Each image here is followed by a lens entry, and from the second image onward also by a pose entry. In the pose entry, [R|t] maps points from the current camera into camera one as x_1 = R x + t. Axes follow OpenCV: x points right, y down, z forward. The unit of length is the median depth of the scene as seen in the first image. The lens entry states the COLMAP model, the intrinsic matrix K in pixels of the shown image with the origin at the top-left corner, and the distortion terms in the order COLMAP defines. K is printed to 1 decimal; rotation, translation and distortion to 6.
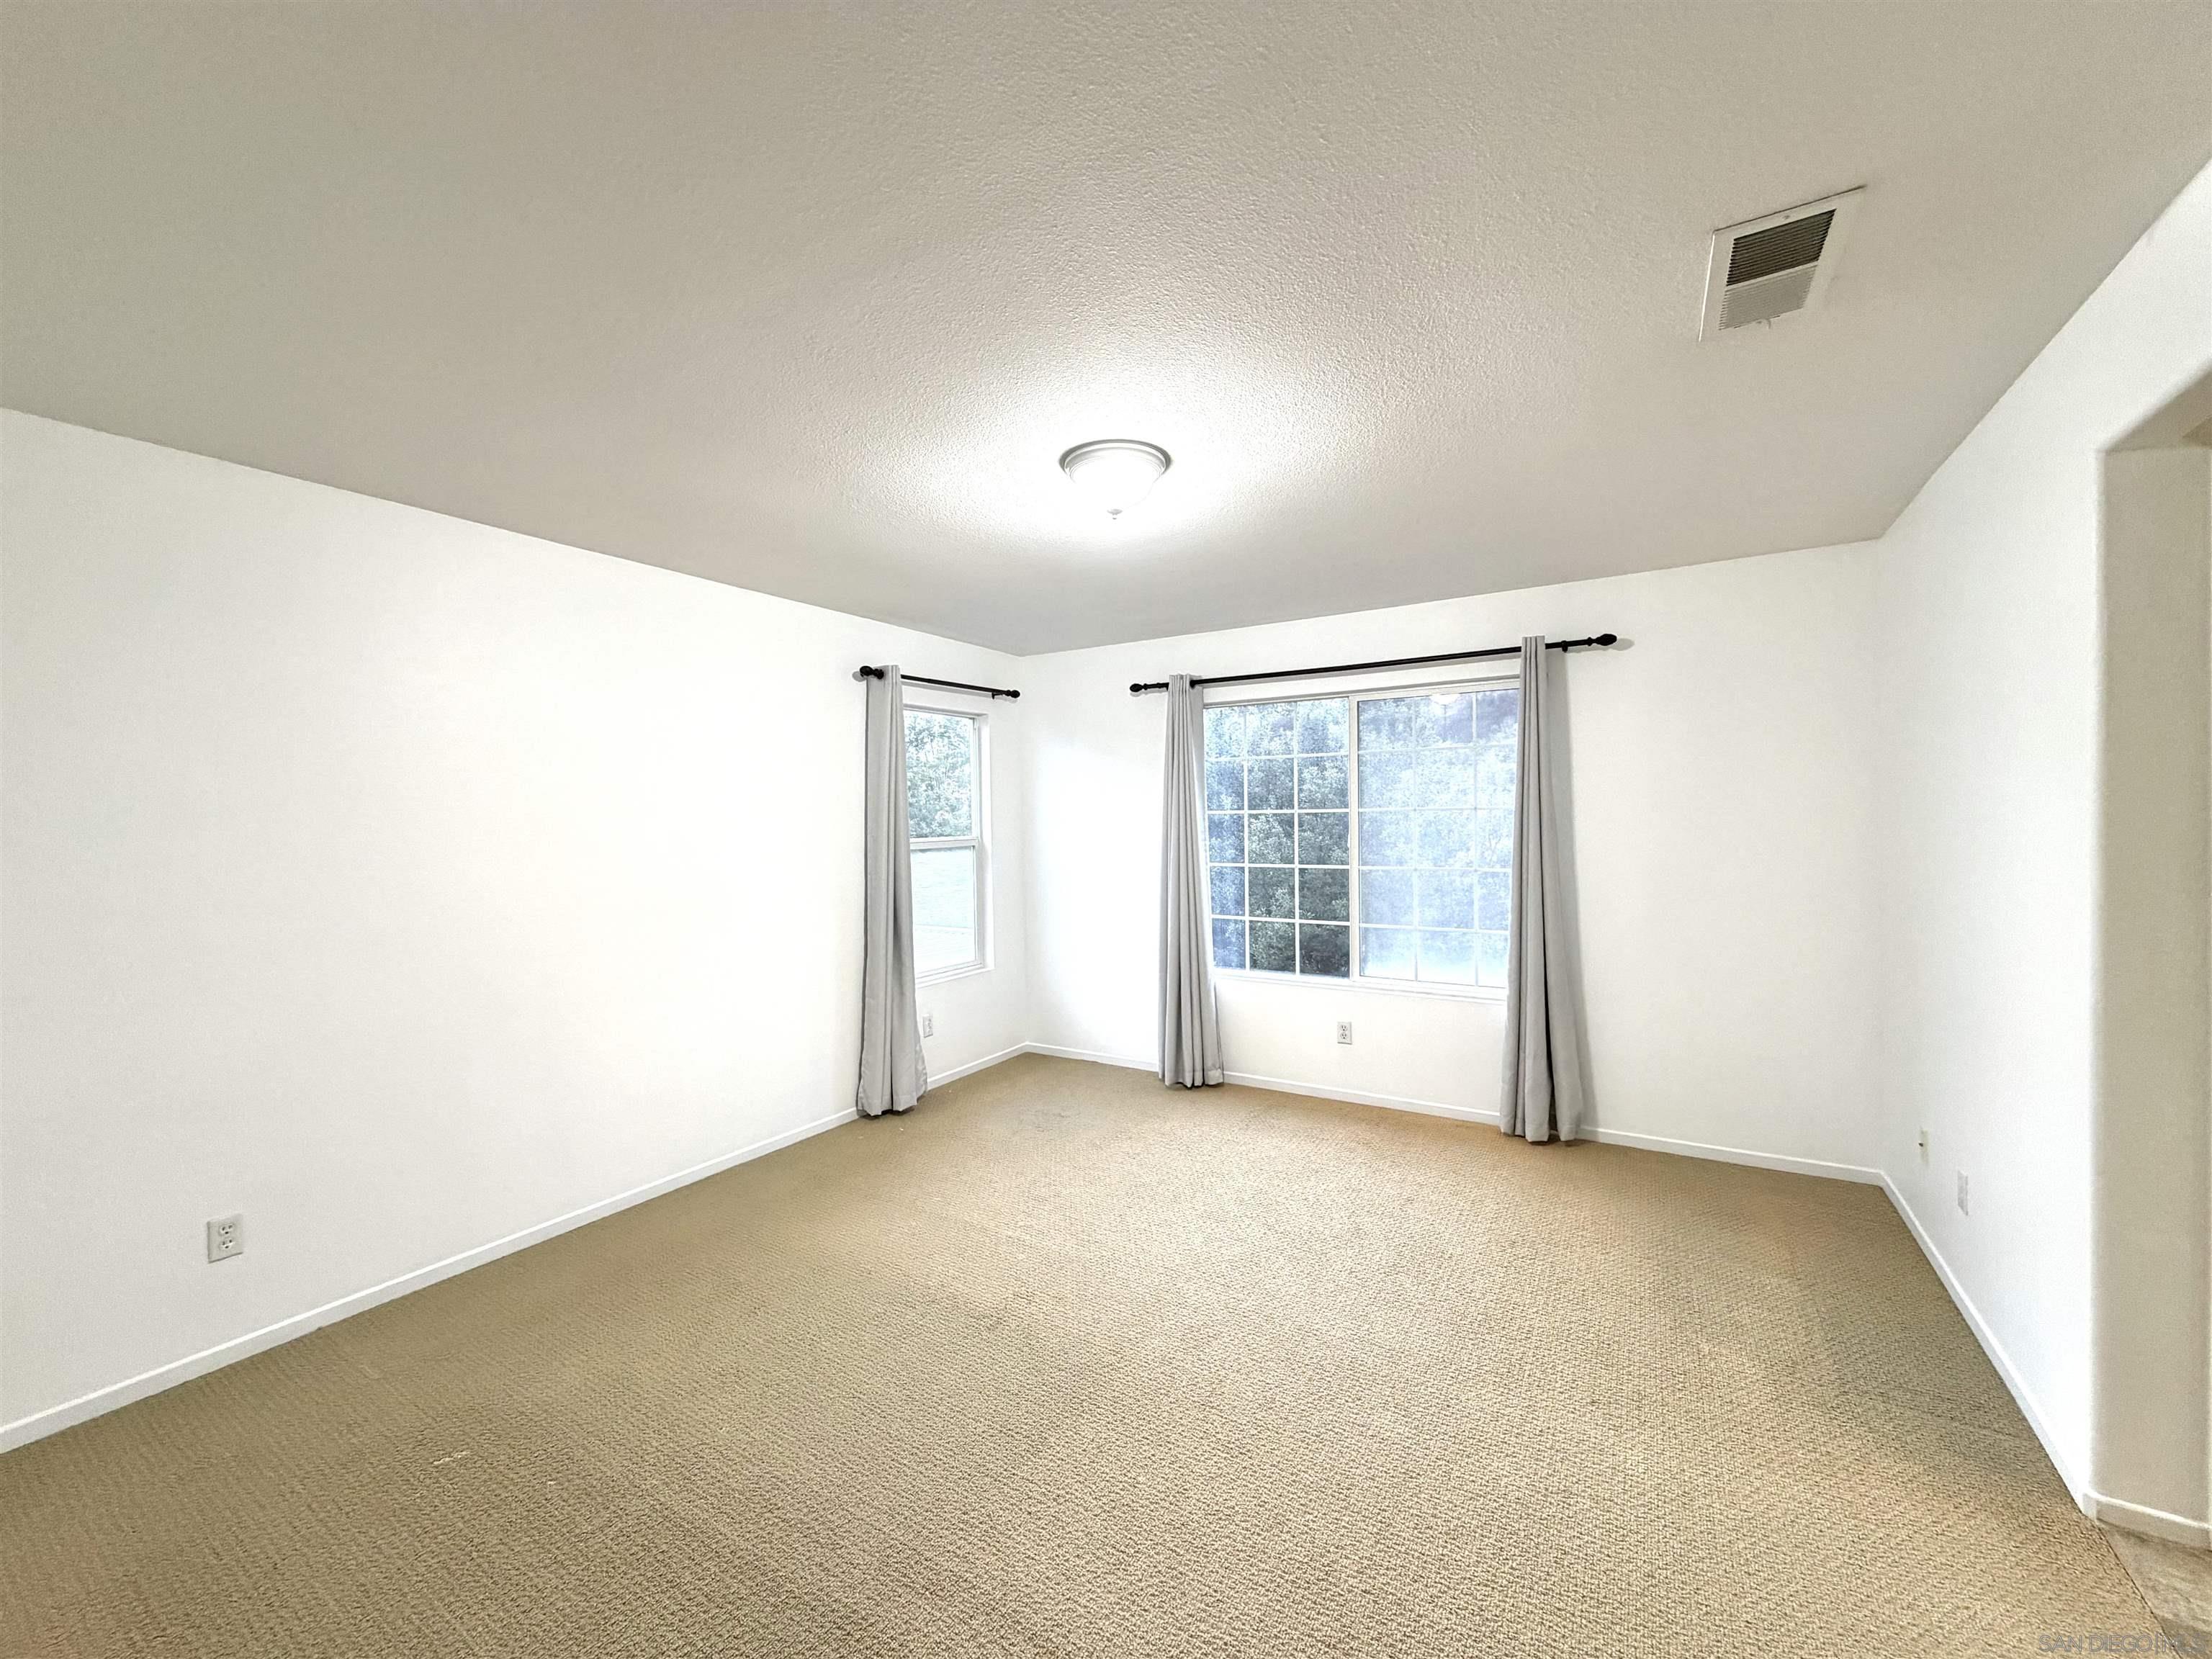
lens RADIAL K [[882.7, 0, 1106.0], [0, 882.7, 829.5], [0, 0, 1]] dist [-0.000151, 0.000030]
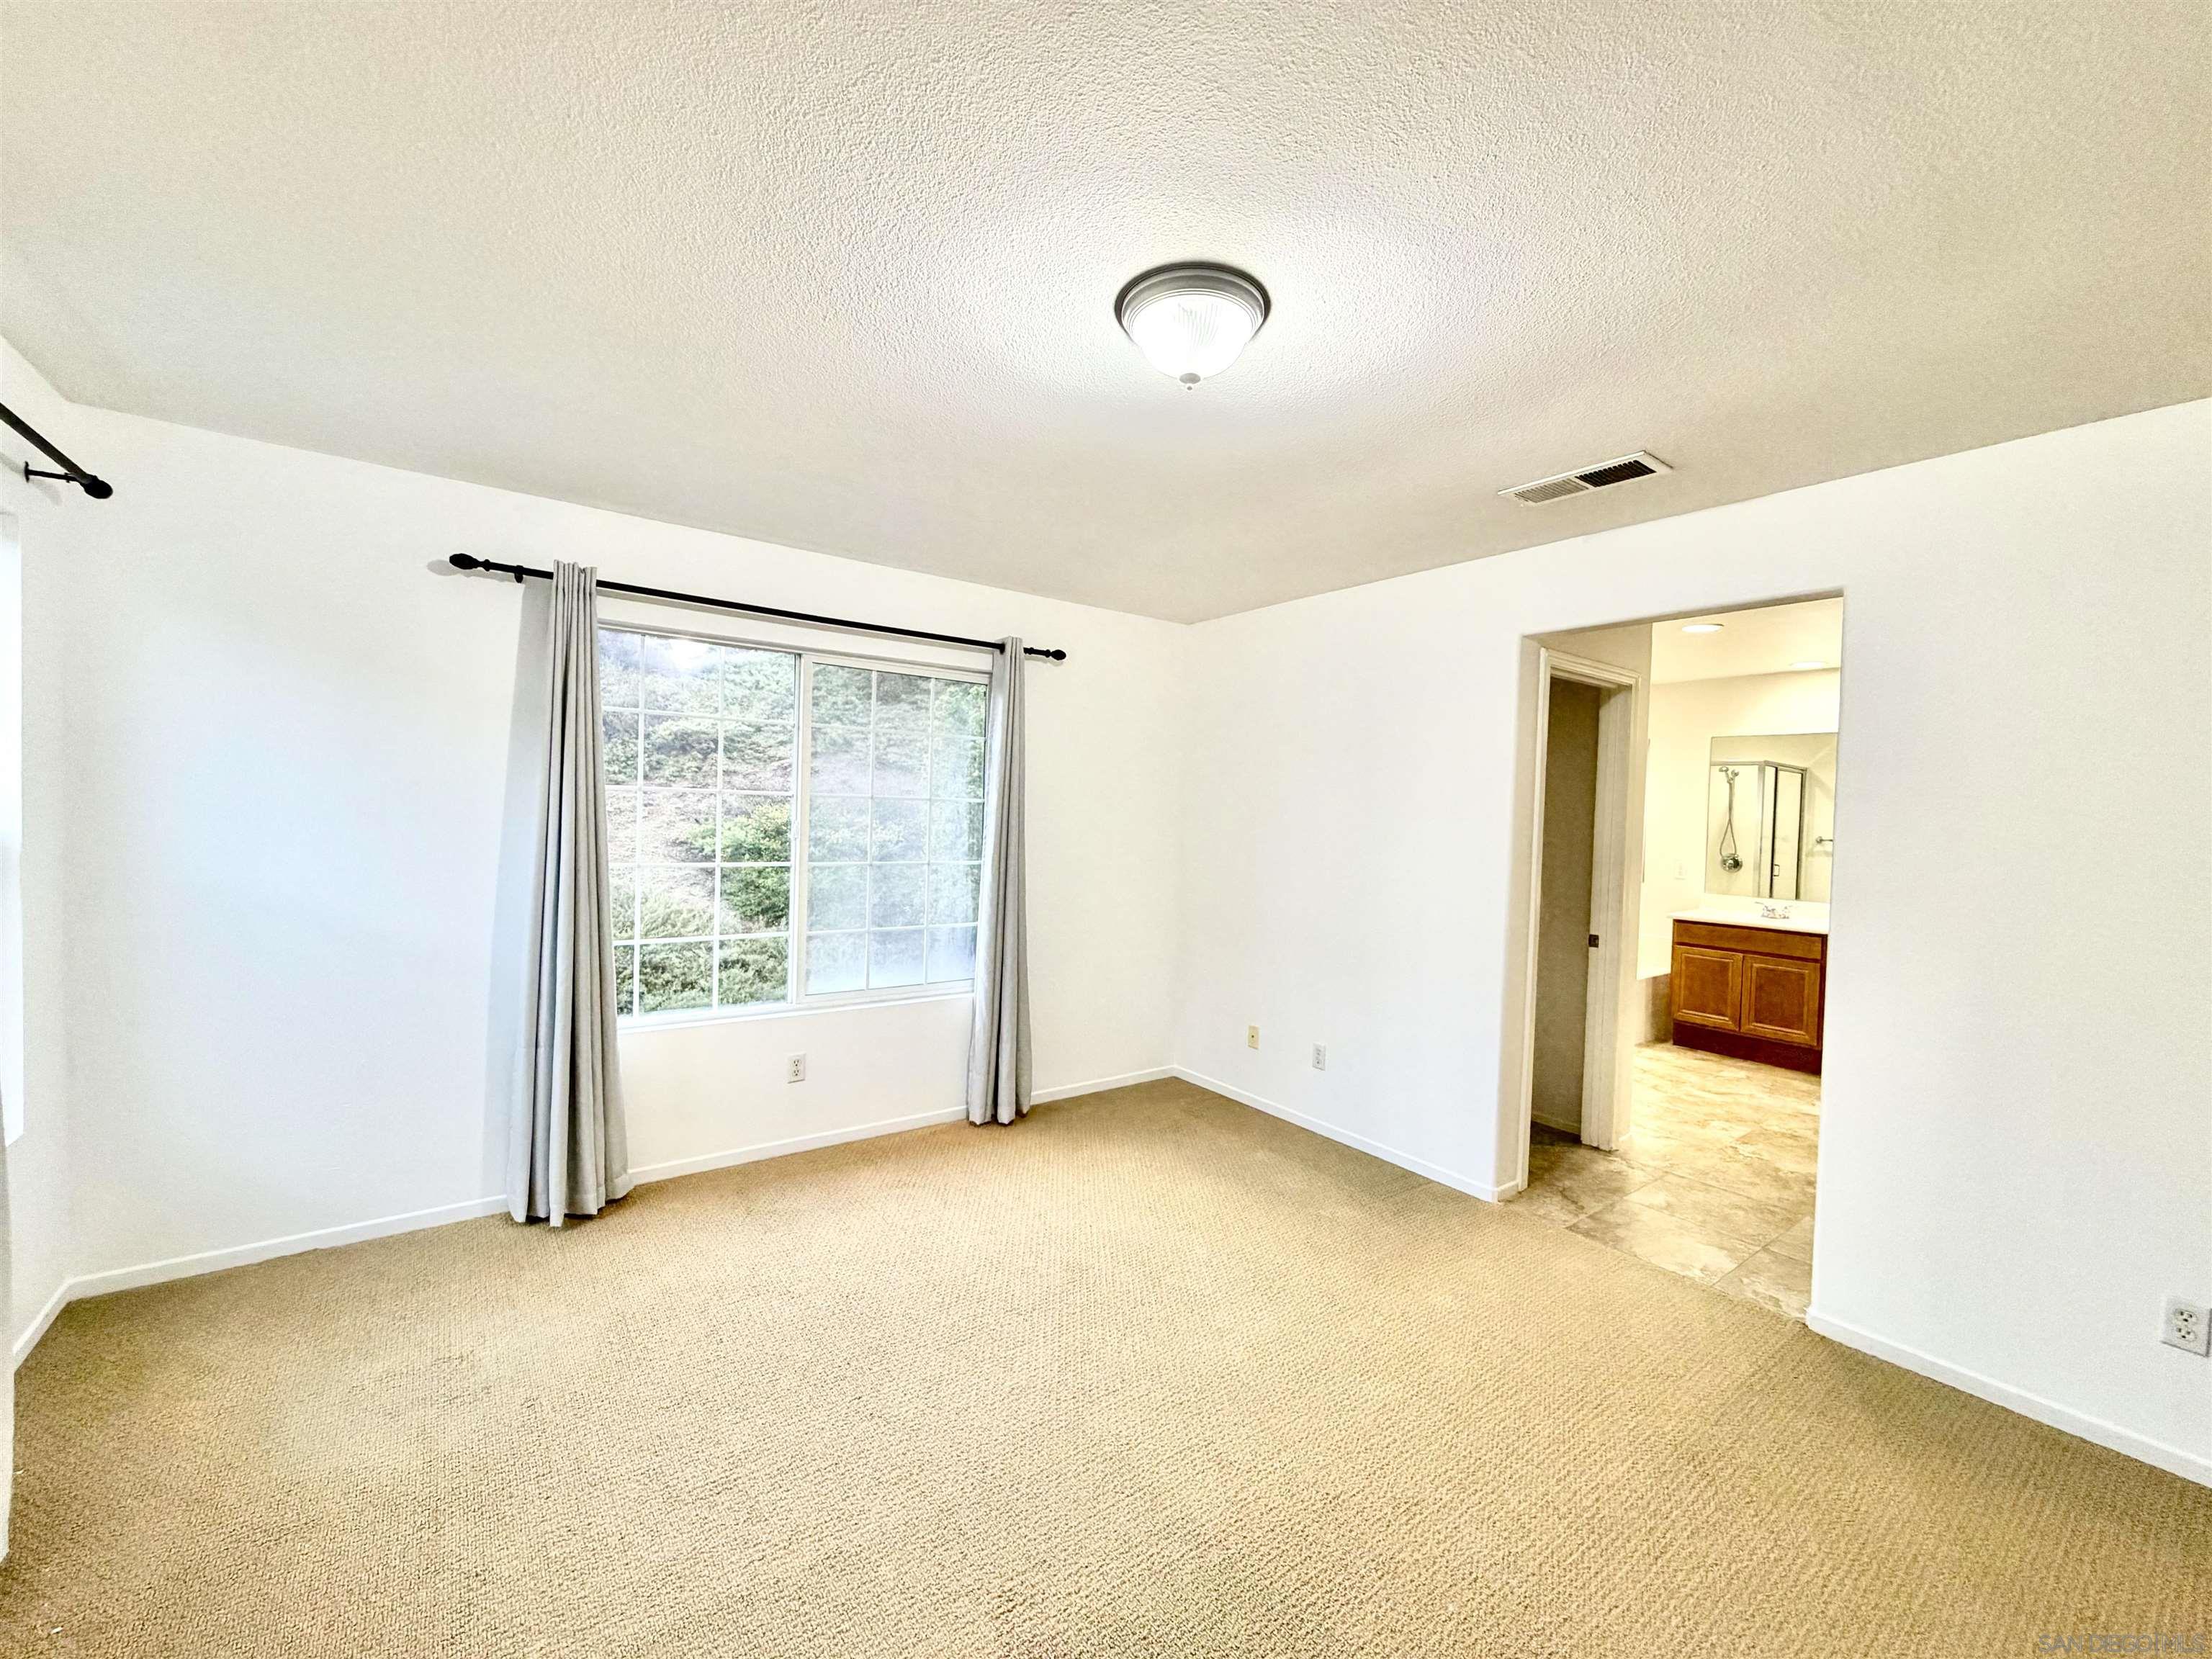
lens RADIAL K [[882.7, 0, 1106.0], [0, 882.7, 829.5], [0, 0, 1]] dist [-0.000151, 0.000030]
pose [[0.370710, 0.005620, 0.928732, -0.417172], [-0.022387, 0.999745, 0.002887, 0.002379], [-0.928479, -0.021862, 0.370741, 0.486864]]
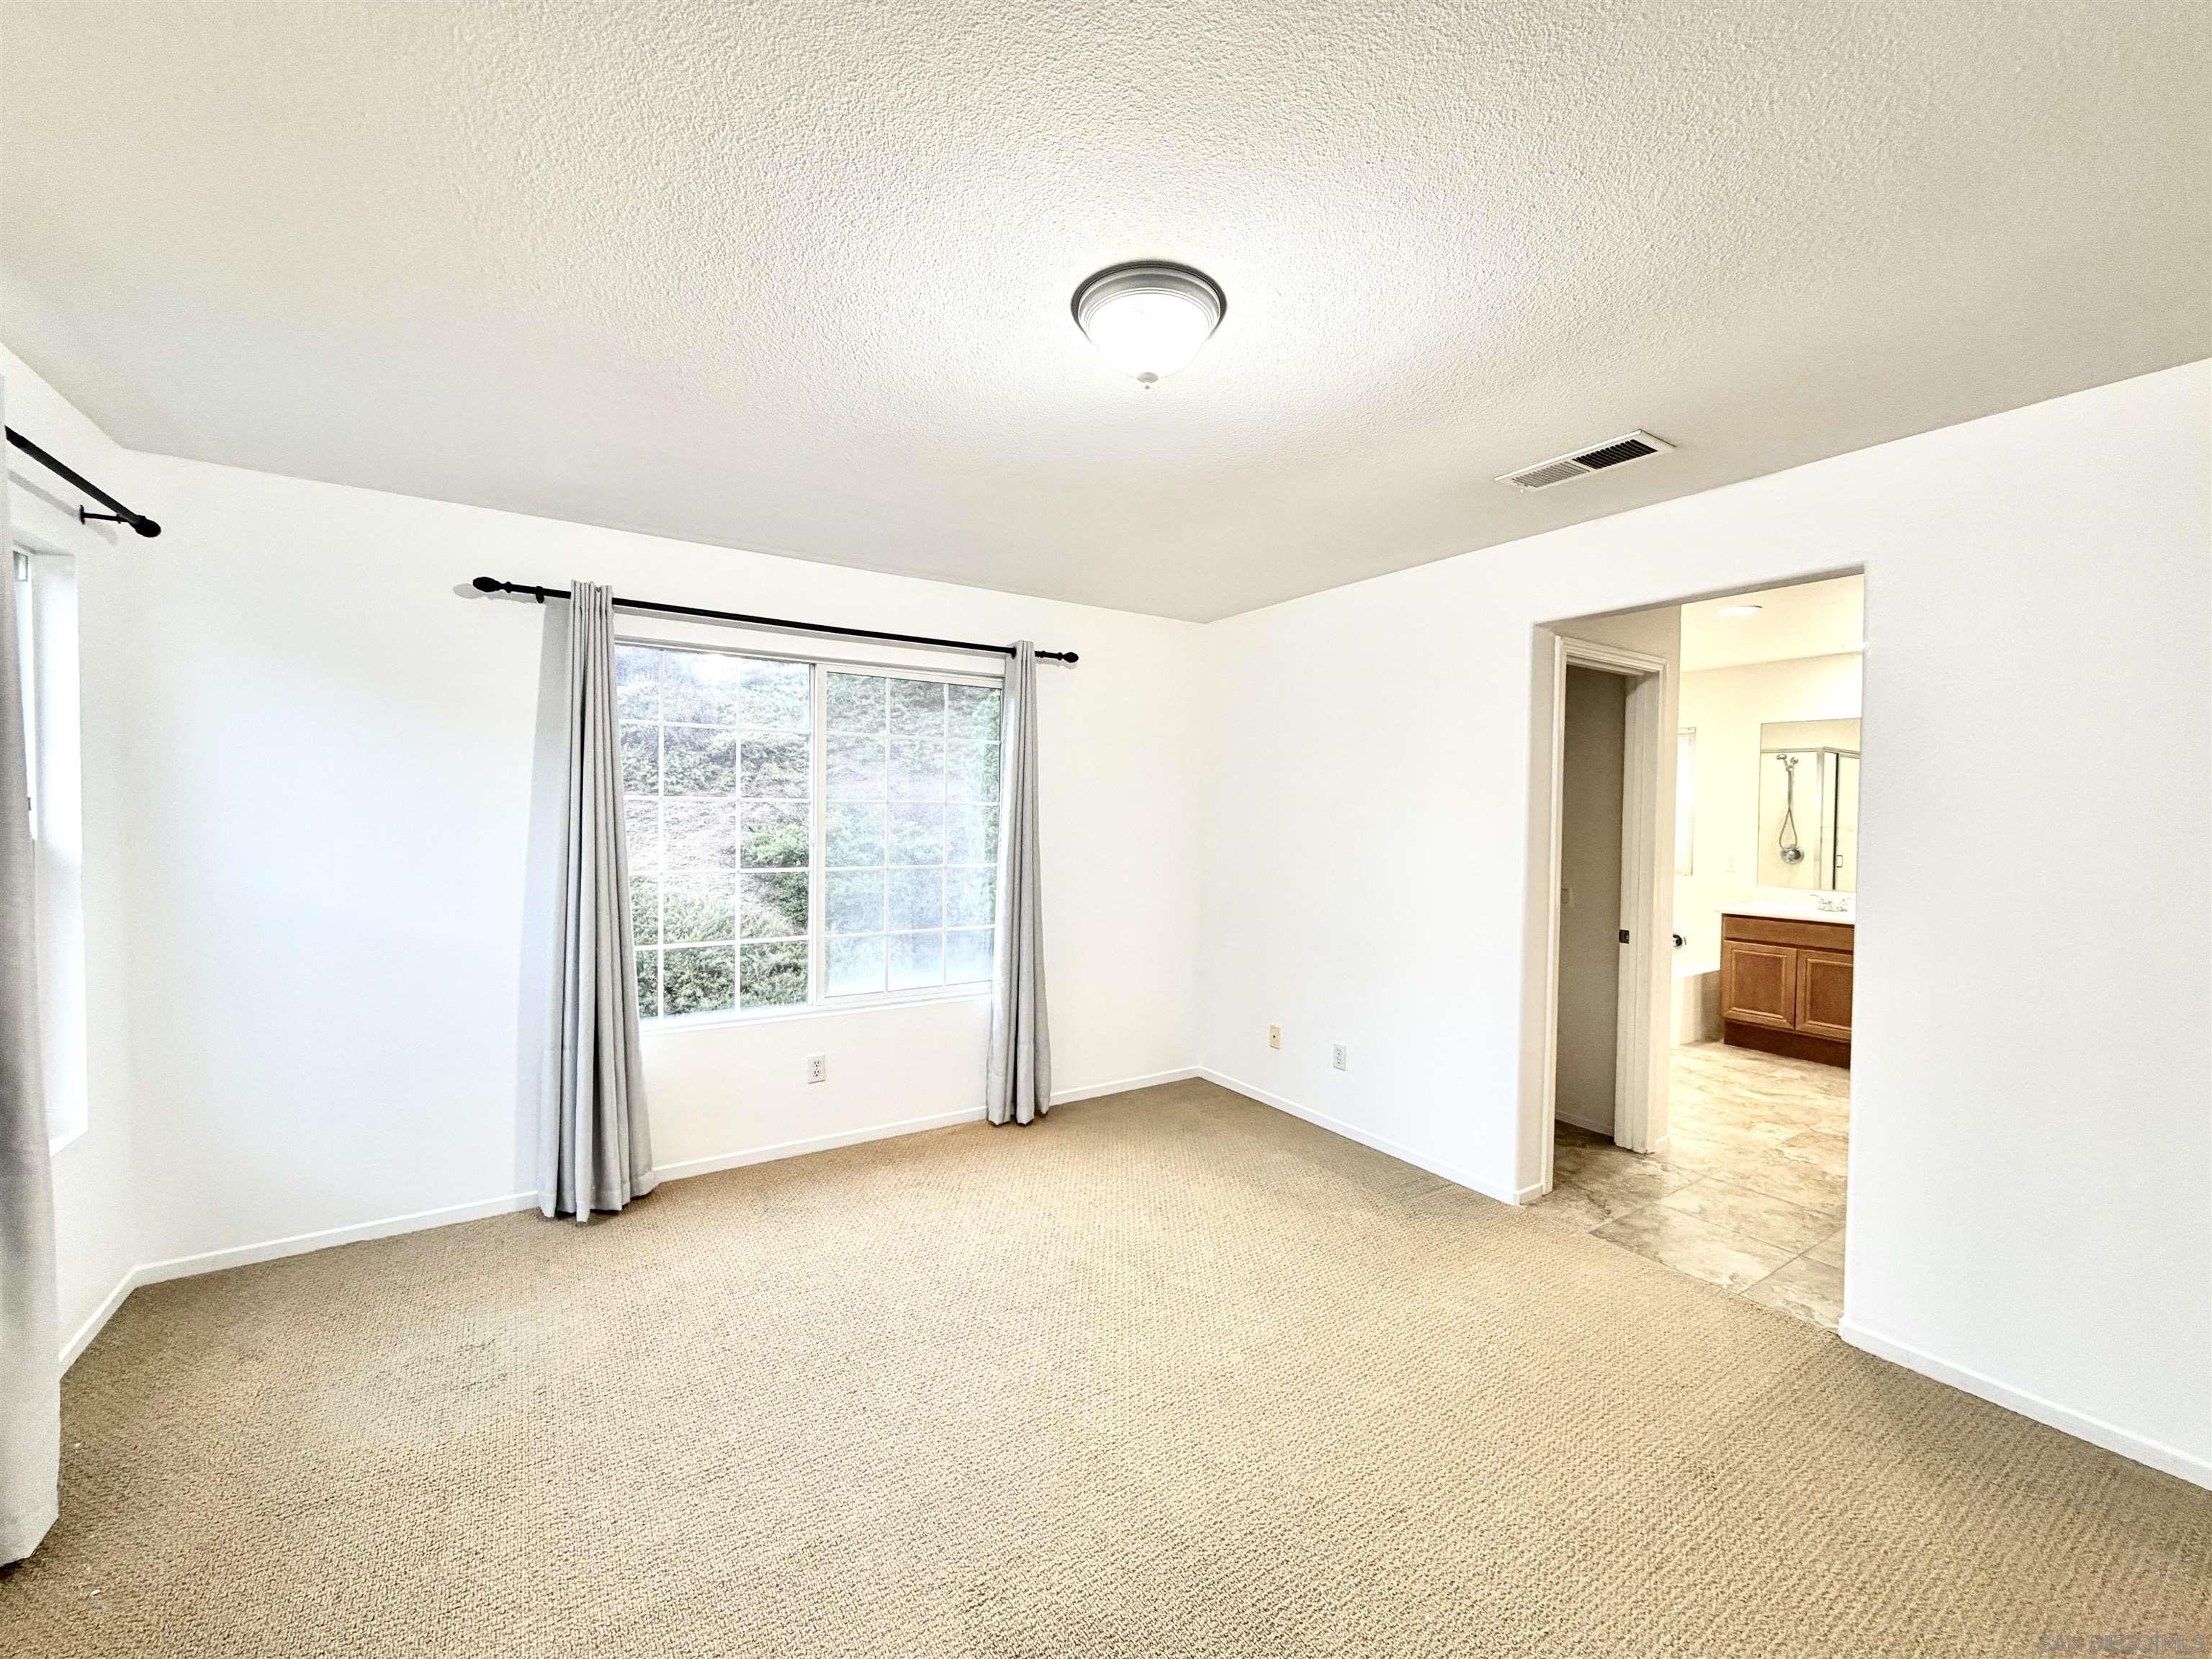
lens RADIAL K [[882.7, 0, 1106.0], [0, 882.7, 829.5], [0, 0, 1]] dist [-0.000151, 0.000030]
pose [[0.424636, 0.000397, 0.905364, -0.401532], [-0.005104, 0.999985, 0.001956, 0.002559], [-0.905350, -0.005452, 0.424631, 0.446621]]
